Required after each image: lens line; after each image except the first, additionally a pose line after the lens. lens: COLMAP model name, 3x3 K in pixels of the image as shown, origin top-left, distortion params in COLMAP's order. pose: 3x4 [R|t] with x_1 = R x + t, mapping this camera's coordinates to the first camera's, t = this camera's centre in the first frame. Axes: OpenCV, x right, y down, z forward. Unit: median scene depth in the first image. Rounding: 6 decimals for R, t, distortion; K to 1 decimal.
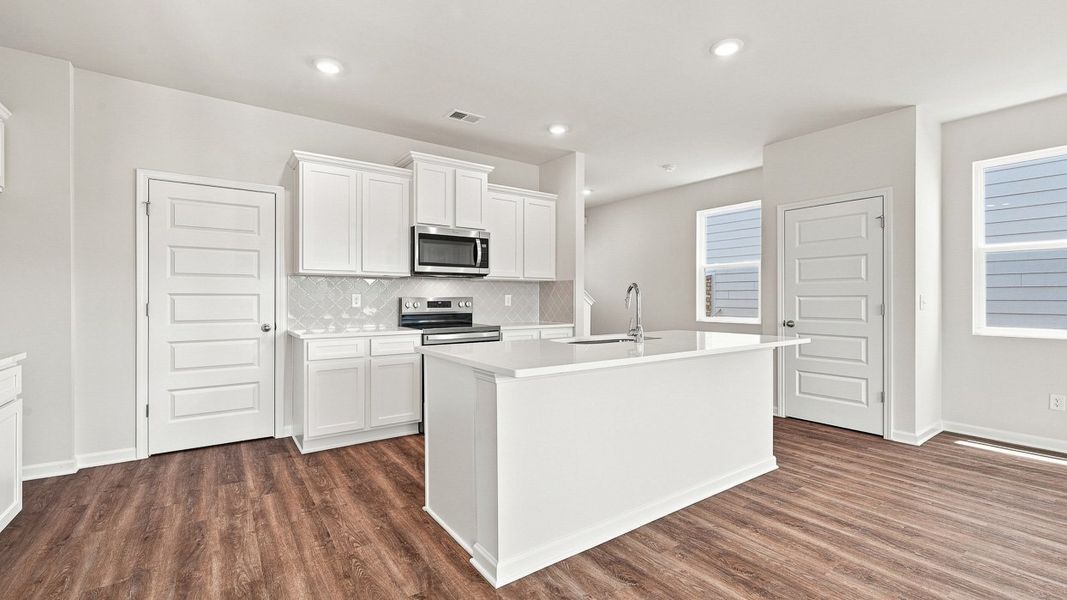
lens RADIAL K [[450.9, 0, 537.3], [0, 450.9, 297.7], [0, 0, 1]] dist [0.000827, 0.000847]
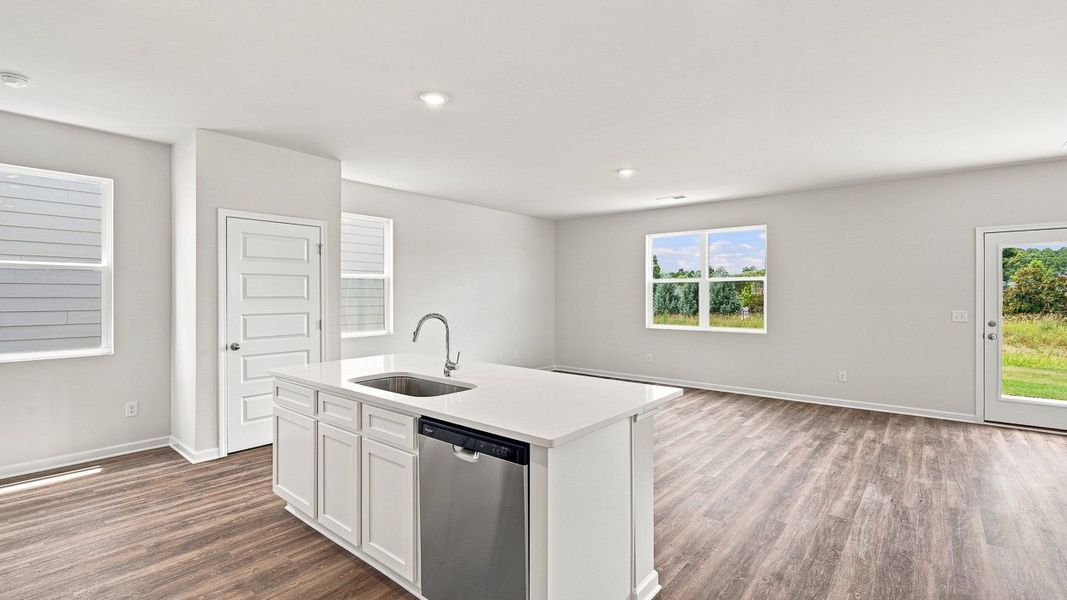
lens RADIAL K [[477.9, 0, 533.5], [0, 477.9, 300.0], [0, 0, 1]] dist [0.000954, 0.000313]
pose [[-0.252309, -0.011206, 0.967582, -0.568111], [-0.002160, 0.999937, 0.011018, -0.052274], [-0.967644, 0.000690, -0.252317, 0.775907]]
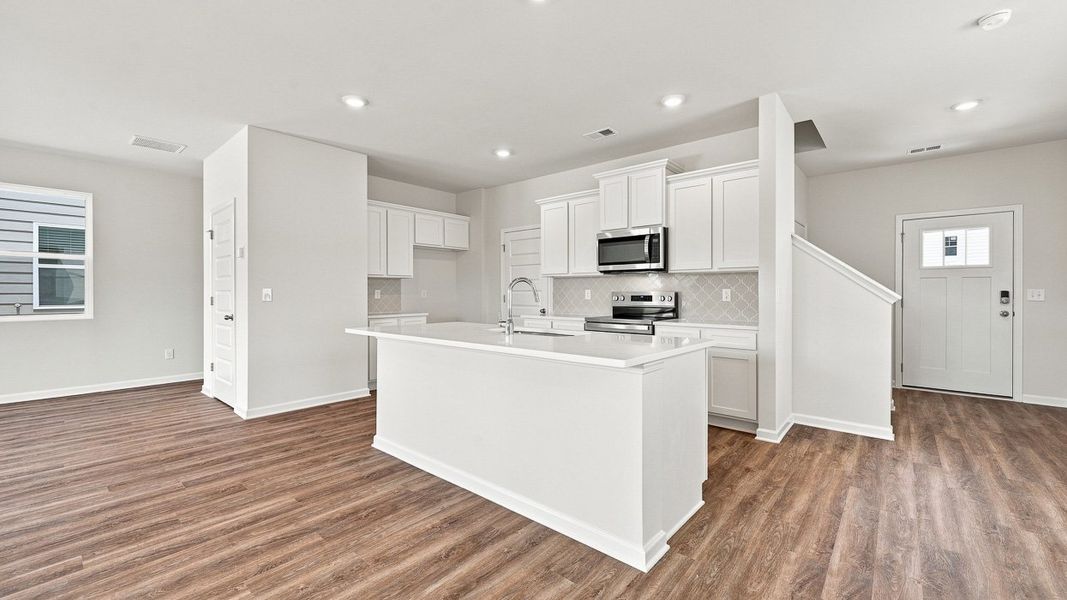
lens RADIAL K [[424.1, 0, 536.4], [0, 424.1, 295.9], [0, 0, 1]] dist [-0.000861, -0.000001]
pose [[0.241261, 0.004909, -0.970448, 0.857959], [0.002074, 0.999982, 0.005574, 0.002969], [0.970458, -0.003357, 0.241246, 0.592548]]
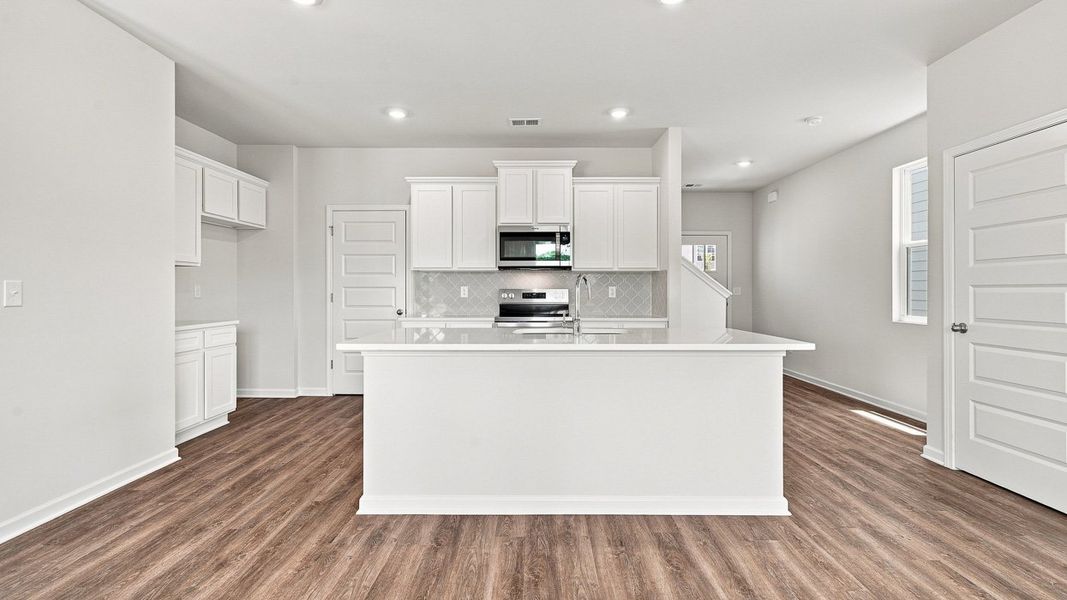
lens RADIAL K [[474.8, 0, 536.7], [0, 474.8, 289.6], [0, 0, 1]] dist [-0.000196, -0.000115]
pose [[0.812129, -0.001613, -0.583475, 0.534593], [0.001677, 0.999999, -0.000431, 0.001442], [0.583475, -0.000628, 0.812131, 0.093526]]
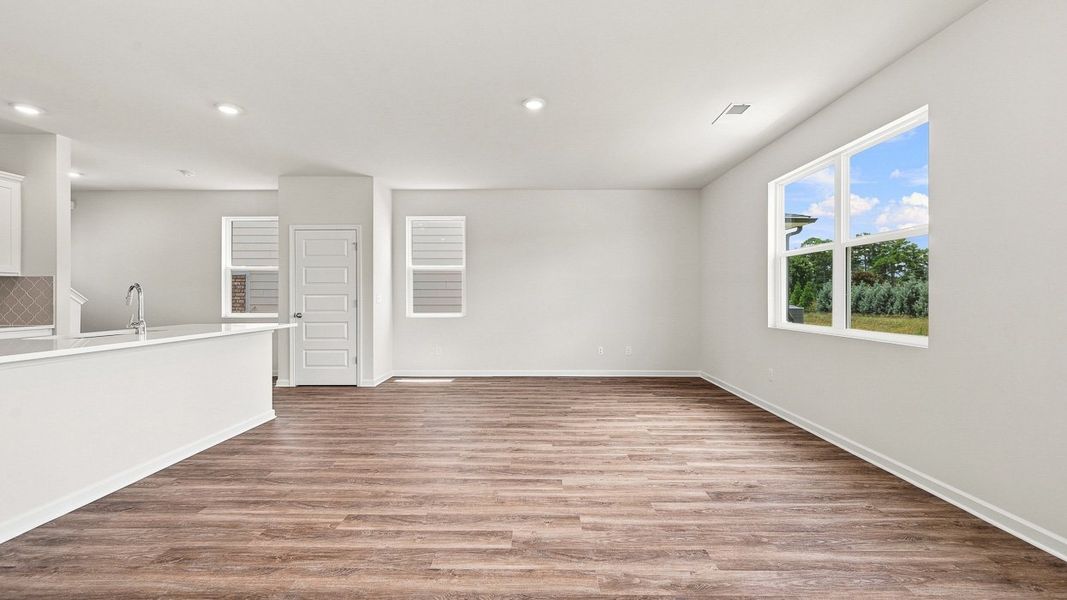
lens RADIAL K [[424.1, 0, 536.4], [0, 424.1, 295.9], [0, 0, 1]] dist [-0.000861, -0.000001]
pose [[0.588247, -0.000834, 0.808681, -0.044558], [0.000499, 1.000000, 0.000668, -0.000049], [-0.808681, 0.000011, 0.588247, -0.348511]]
